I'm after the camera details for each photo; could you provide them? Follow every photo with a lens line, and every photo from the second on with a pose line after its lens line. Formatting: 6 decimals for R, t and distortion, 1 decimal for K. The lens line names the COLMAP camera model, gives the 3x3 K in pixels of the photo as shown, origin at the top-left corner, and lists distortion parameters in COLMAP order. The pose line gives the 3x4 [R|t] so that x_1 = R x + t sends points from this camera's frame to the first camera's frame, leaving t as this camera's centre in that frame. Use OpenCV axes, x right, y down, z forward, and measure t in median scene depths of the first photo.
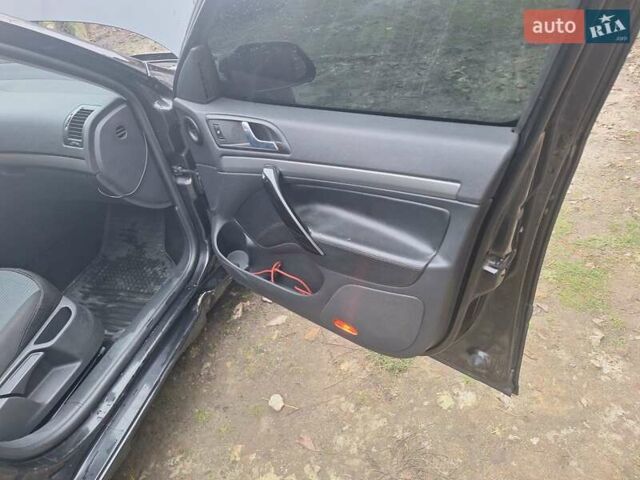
lens RADIAL K [[419.2, 0, 309.1], [0, 419.2, 231.3], [0, 0, 1]] dist [0.034938, -0.040705]
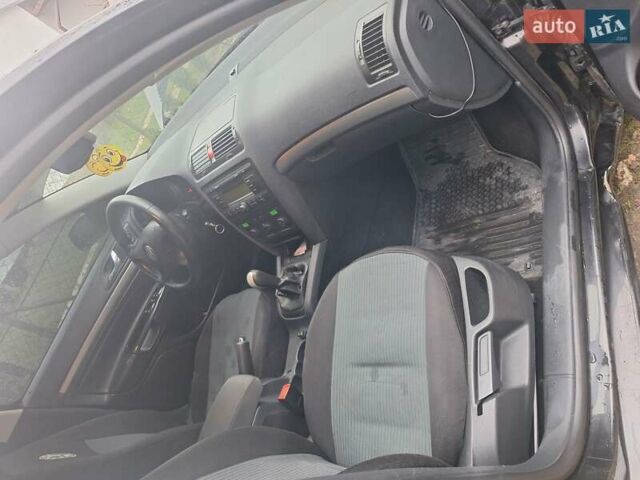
lens RADIAL K [[419.2, 0, 309.1], [0, 419.2, 231.3], [0, 0, 1]] dist [0.034938, -0.040705]
pose [[0.750882, -0.388969, -0.533741, -0.318236], [0.514614, 0.851127, 0.103707, -0.102407], [0.413942, -0.352542, 0.839265, 0.219107]]
